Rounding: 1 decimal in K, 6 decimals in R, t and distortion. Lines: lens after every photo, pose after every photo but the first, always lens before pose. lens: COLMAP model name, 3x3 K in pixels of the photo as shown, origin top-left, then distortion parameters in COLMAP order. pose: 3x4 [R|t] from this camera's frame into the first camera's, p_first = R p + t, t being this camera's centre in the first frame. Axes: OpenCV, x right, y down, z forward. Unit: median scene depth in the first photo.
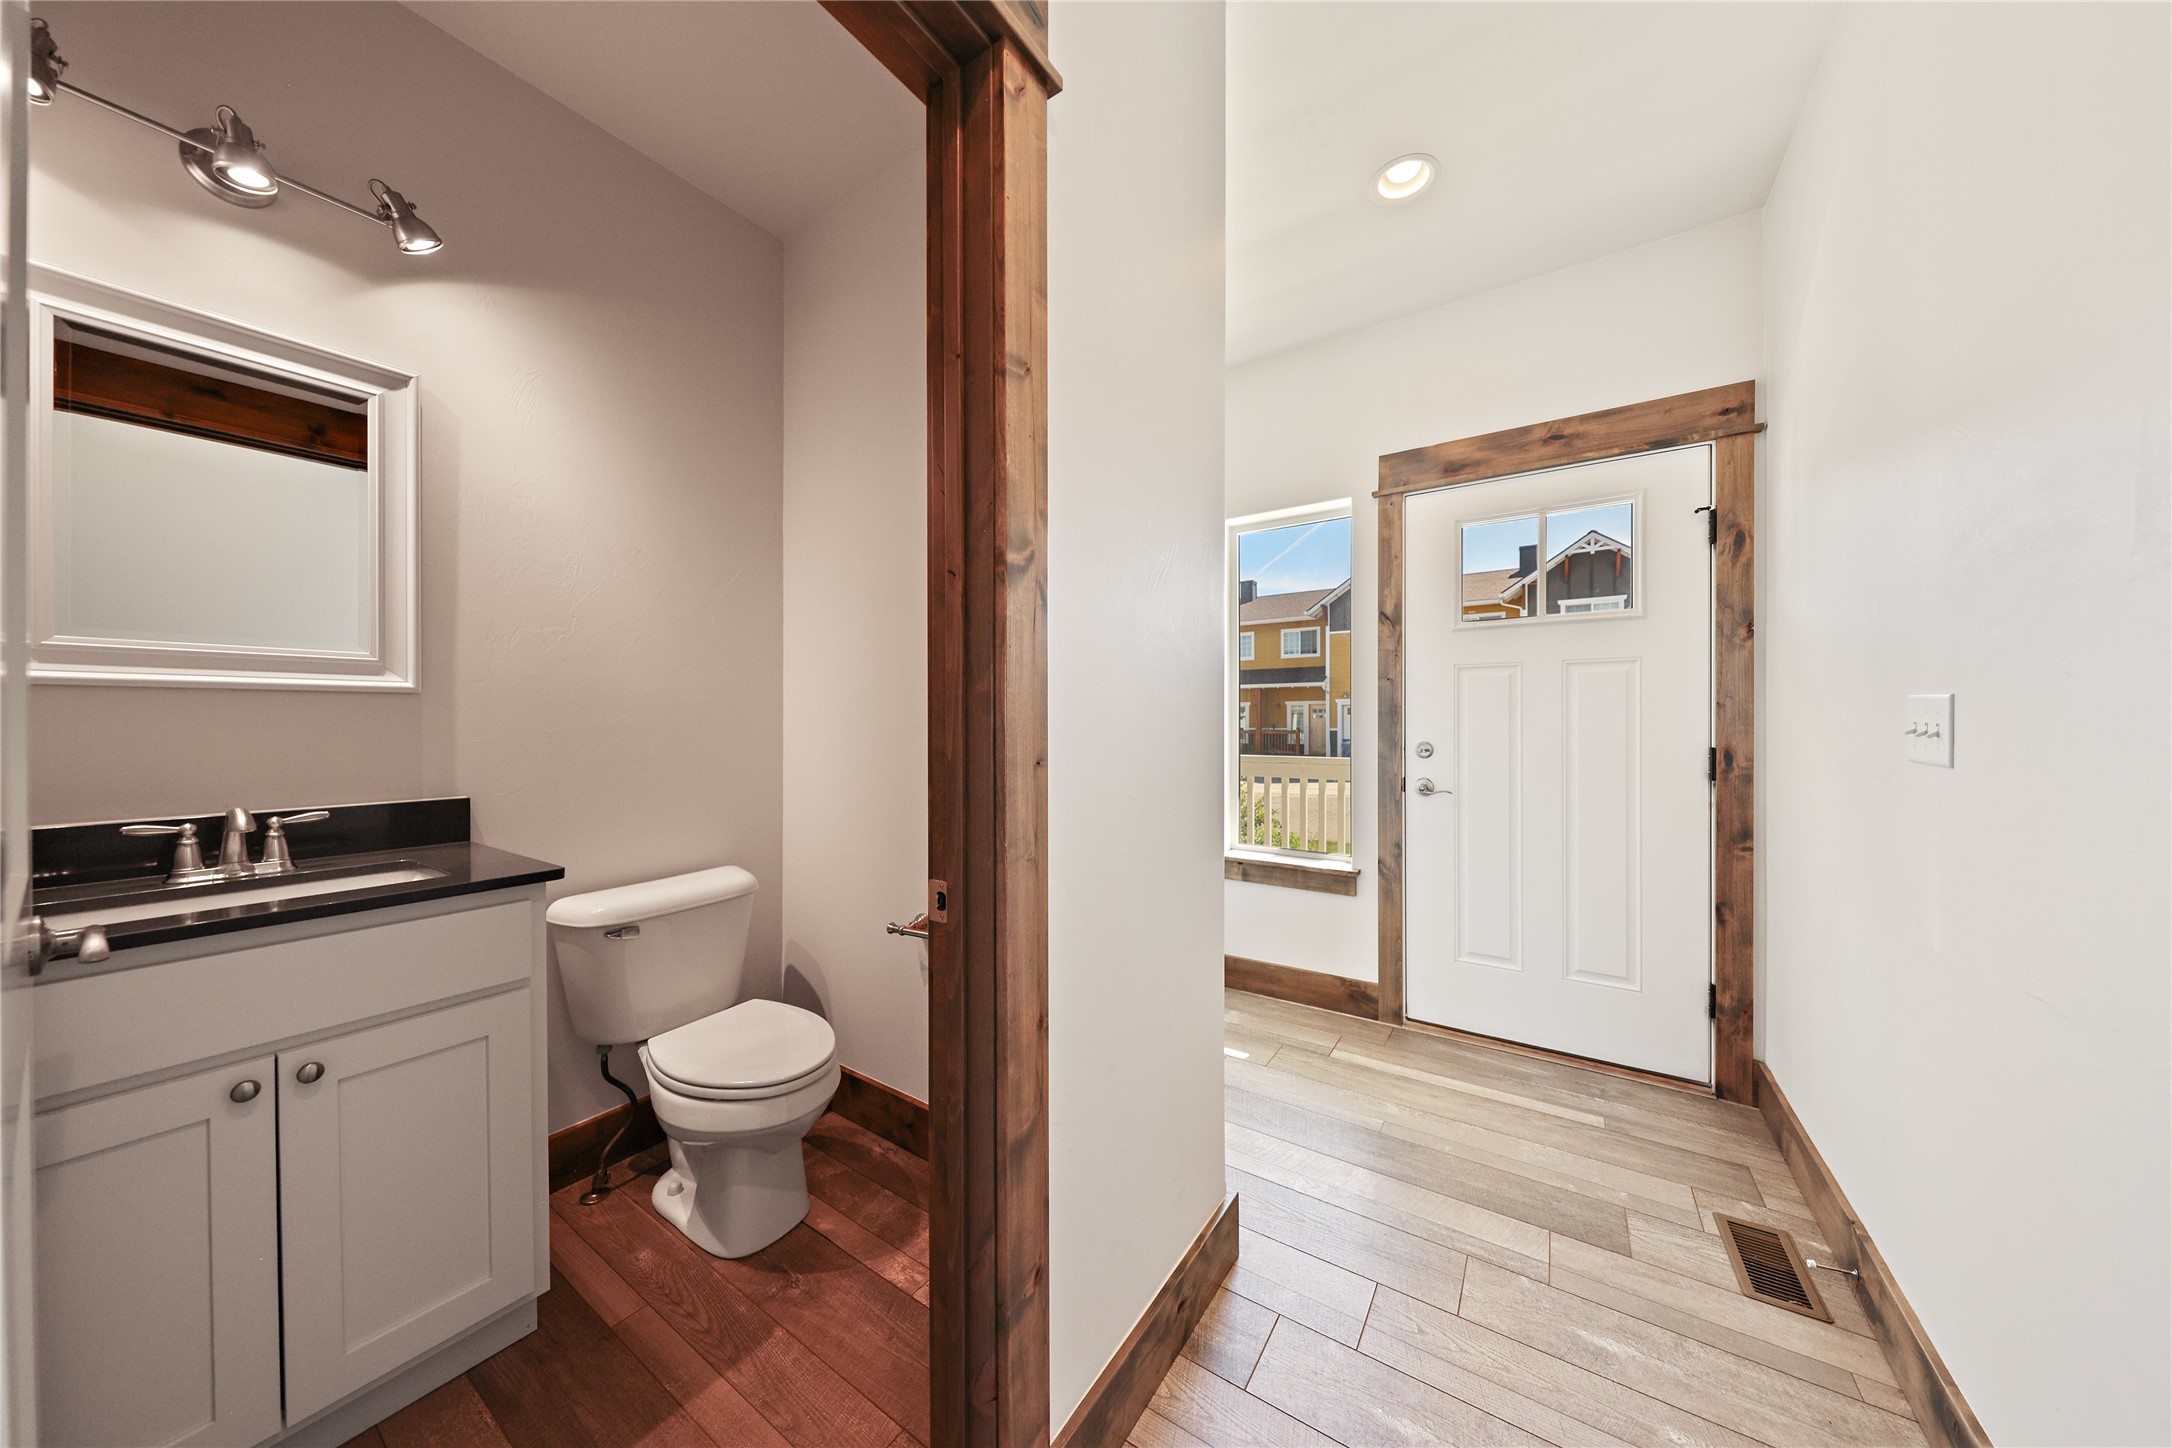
lens RADIAL K [[743.3, 0, 1093.9], [0, 743.3, 723.9], [0, 0, 1]] dist [0.007074, -0.003949]
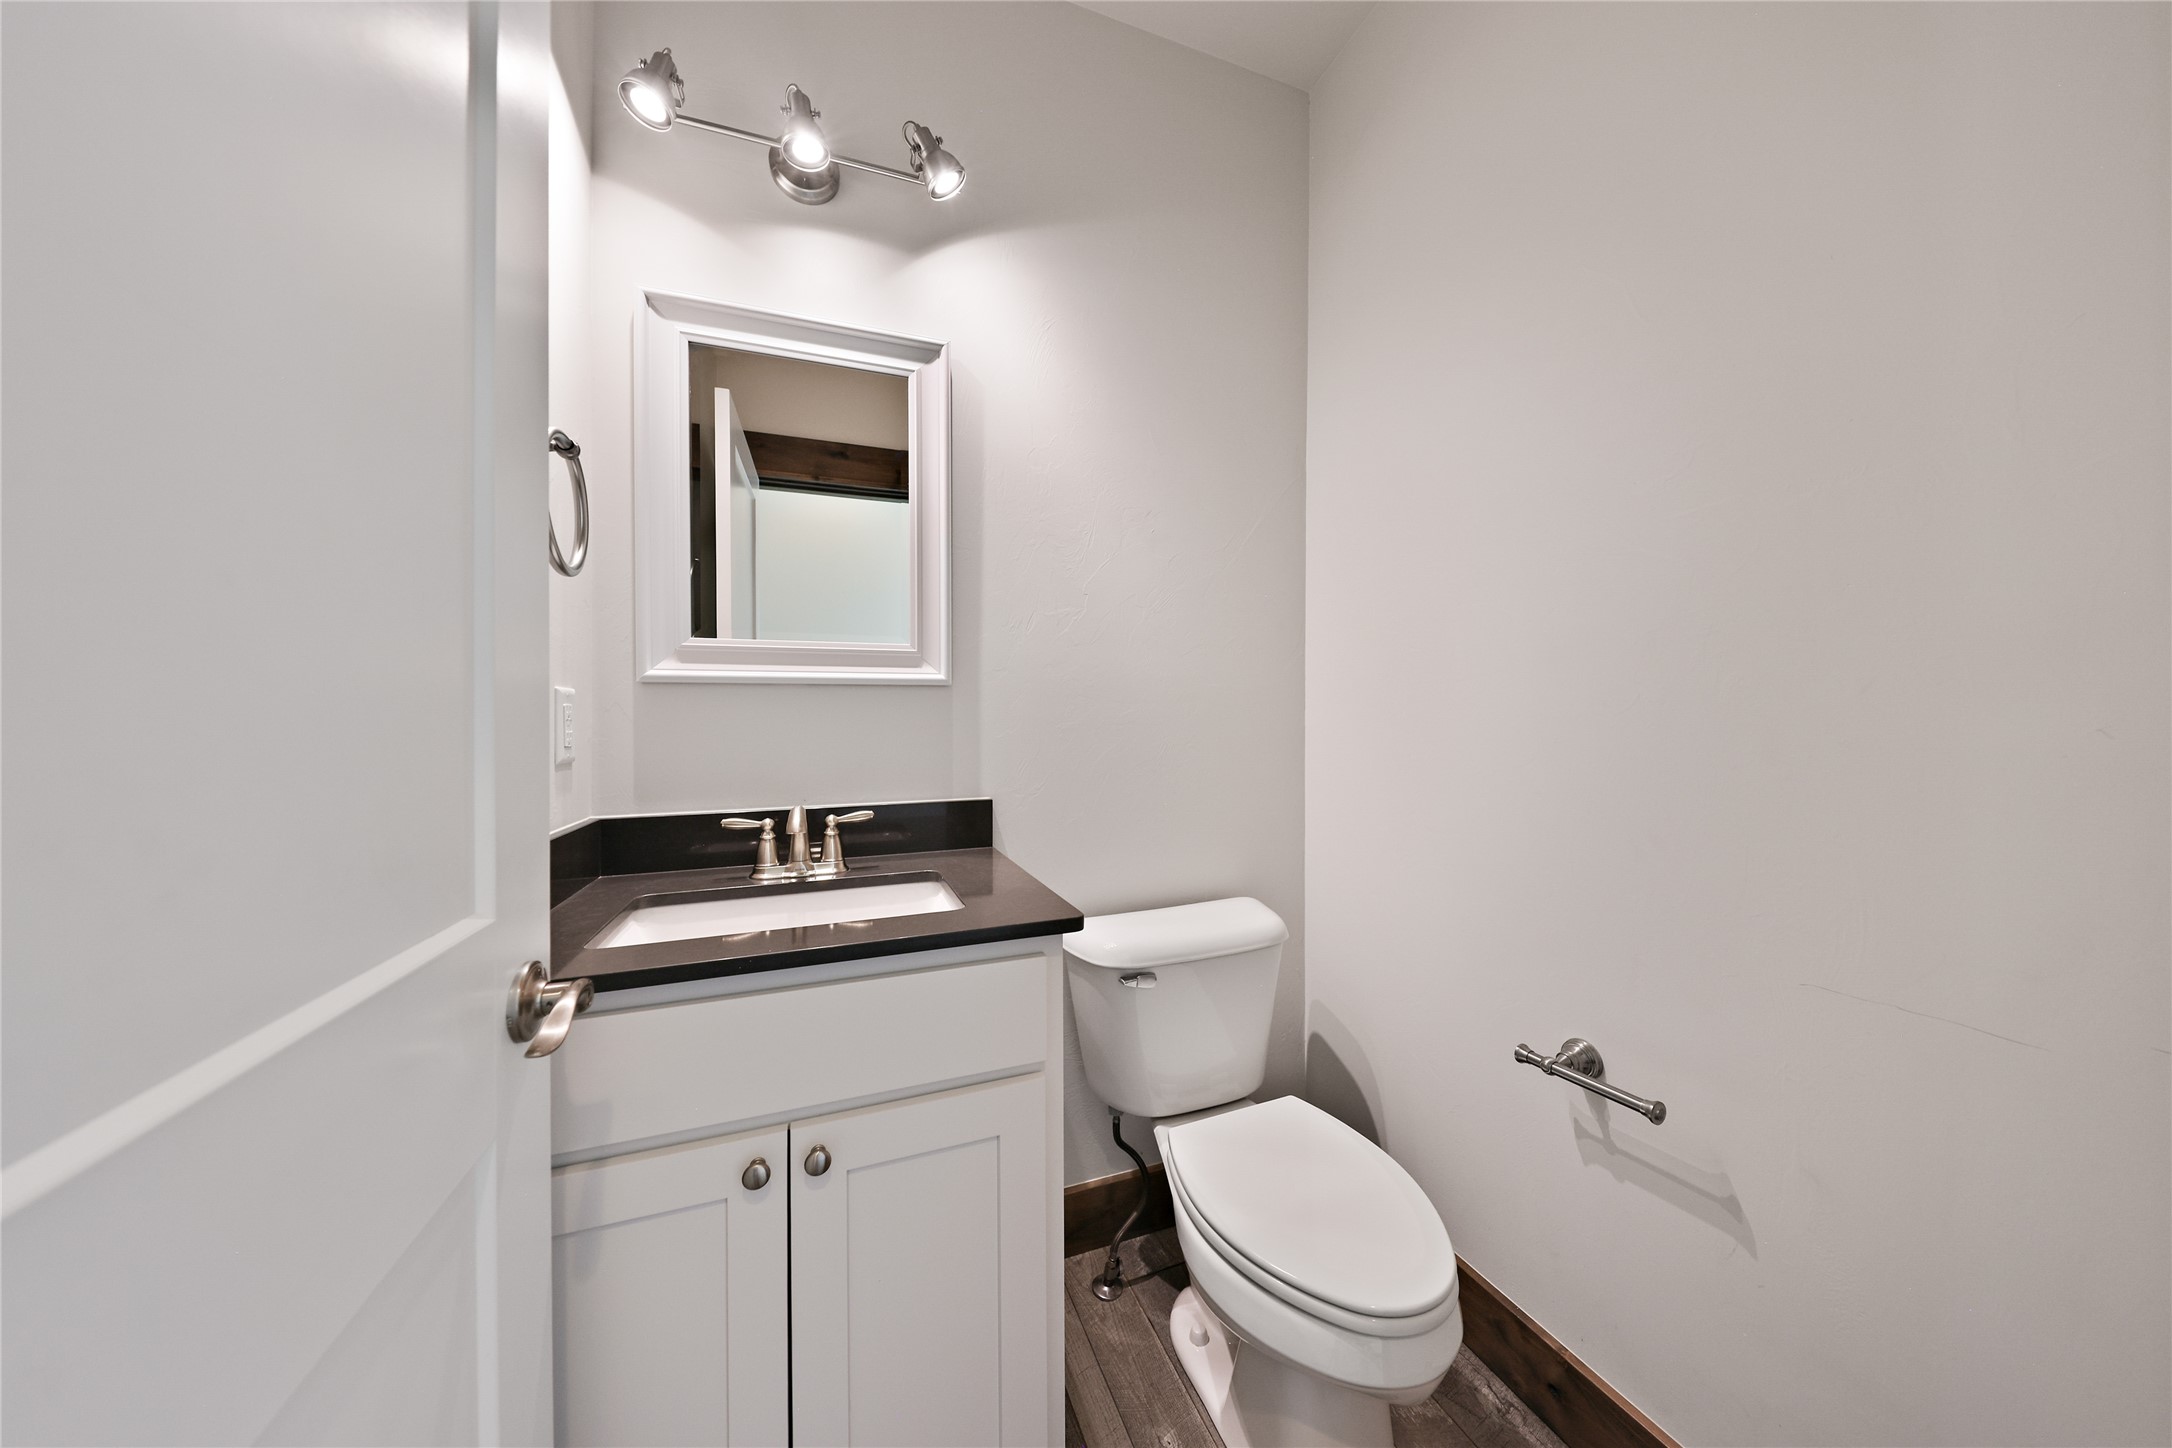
lens RADIAL K [[698.8, 0, 1106.7], [0, 698.8, 721.3], [0, 0, 1]] dist [0.014913, -0.006432]
pose [[0.847479, -0.003094, -0.530820, -0.316204], [0.000999, 0.999991, -0.004235, 0.008544], [0.530828, 0.003058, 0.847474, 0.418425]]
